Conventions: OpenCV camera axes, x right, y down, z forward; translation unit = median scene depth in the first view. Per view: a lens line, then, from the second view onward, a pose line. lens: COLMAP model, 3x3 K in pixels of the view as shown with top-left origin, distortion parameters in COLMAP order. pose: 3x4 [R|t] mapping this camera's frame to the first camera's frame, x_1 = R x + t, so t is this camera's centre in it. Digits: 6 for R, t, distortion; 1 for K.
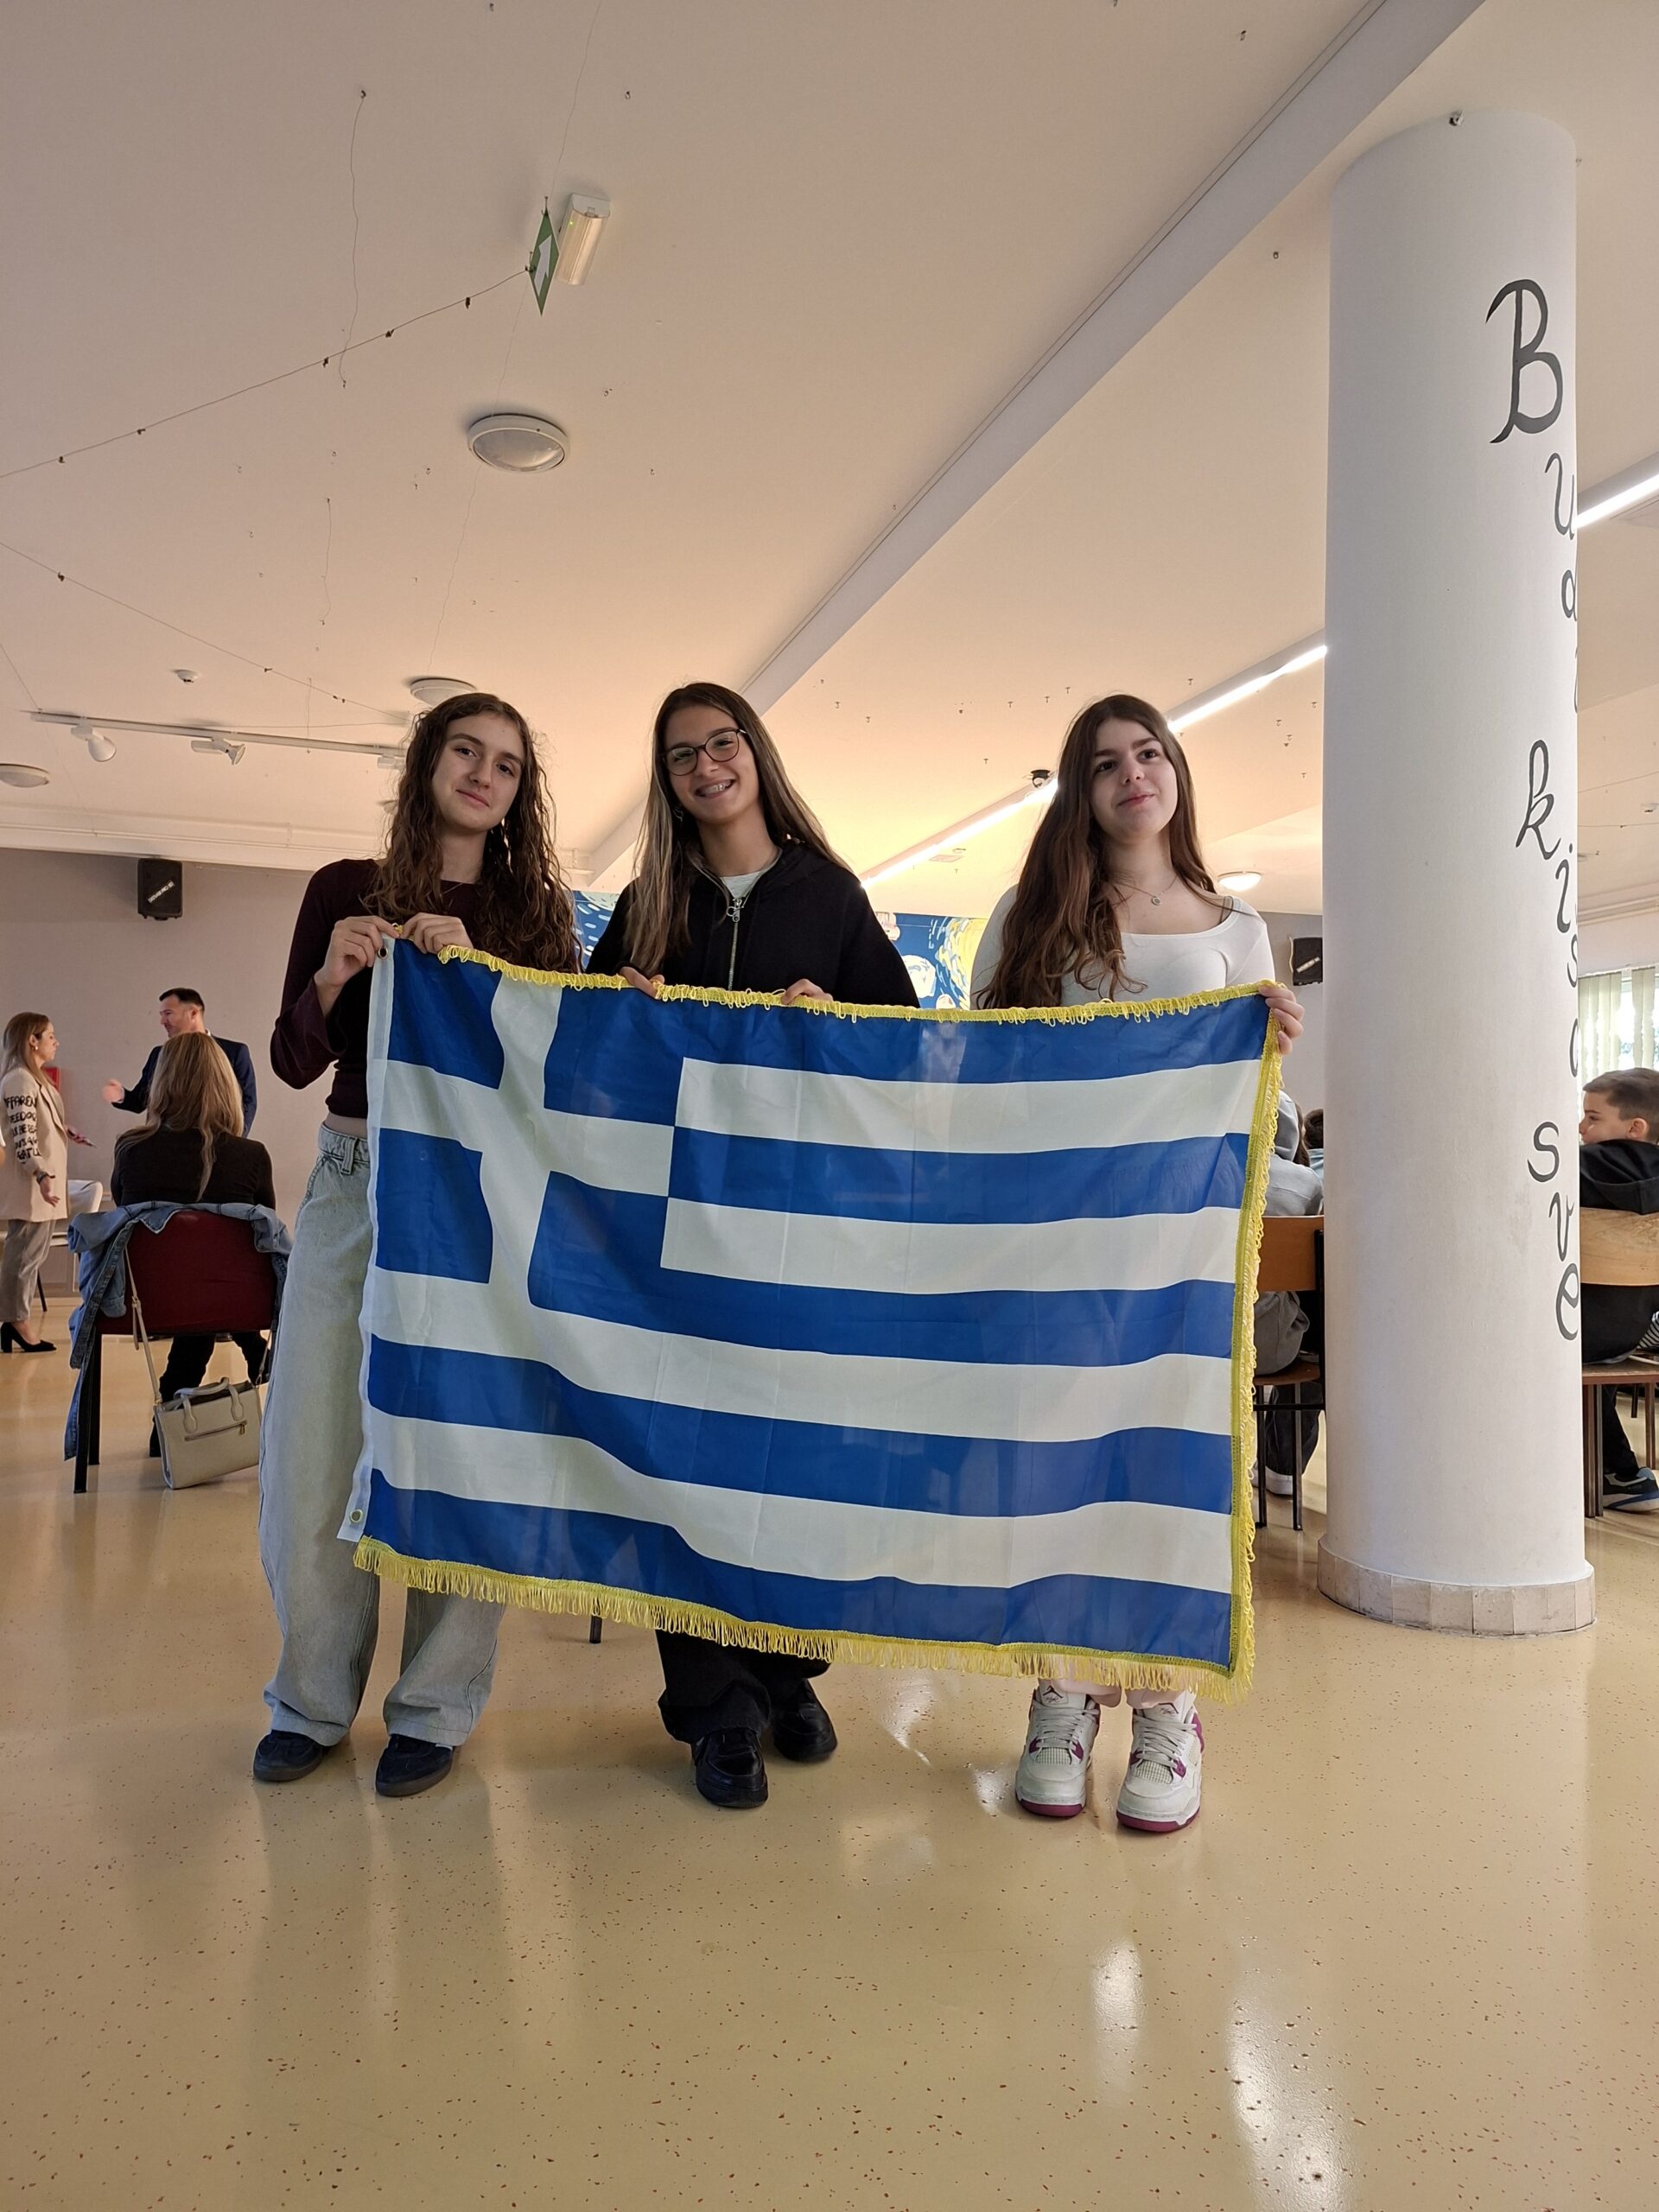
lens RADIAL K [[1613.8, 0, 837.4], [0, 1613.8, 1123.2], [0, 0, 1]] dist [0.076847, -0.097164]
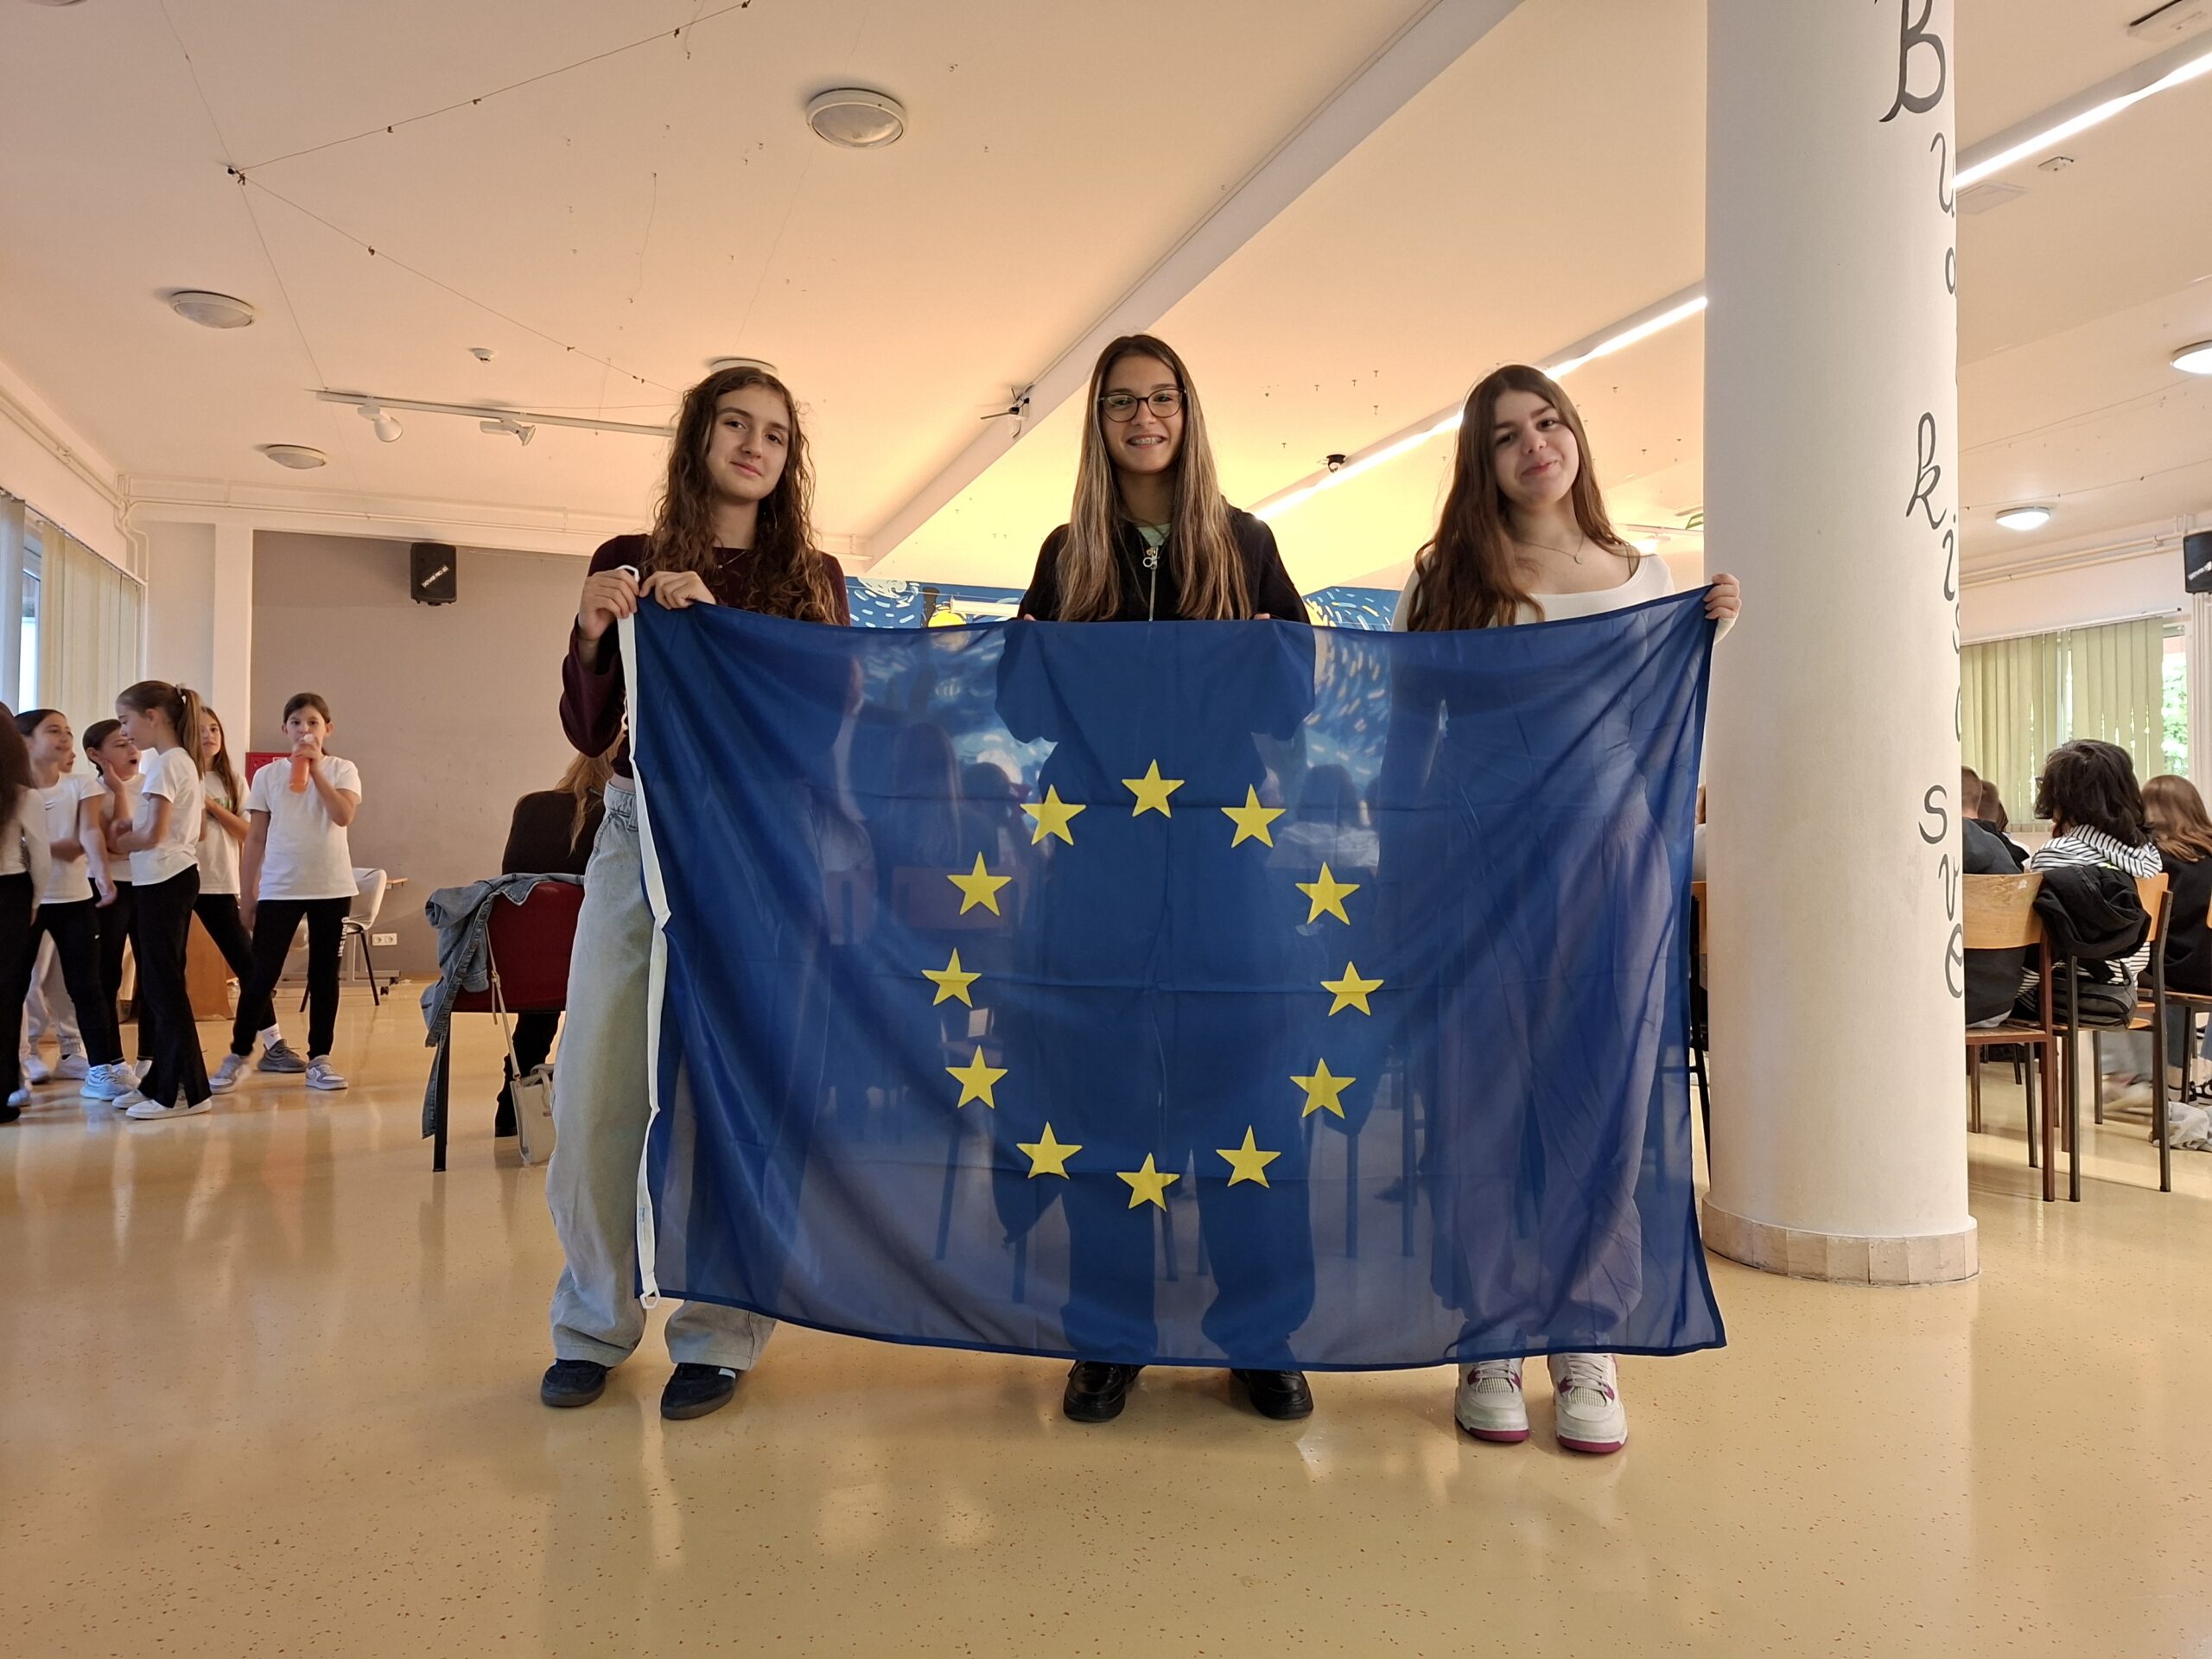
lens RADIAL K [[1613.8, 0, 1111.8], [0, 1613.8, 825.8], [0, 0, 1]] dist [0.076847, -0.097164]
pose [[0.999254, -0.003657, 0.038455, -0.113170], [0.003526, 0.999988, 0.003476, 0.018014], [-0.038467, -0.003338, 0.999254, -0.005547]]
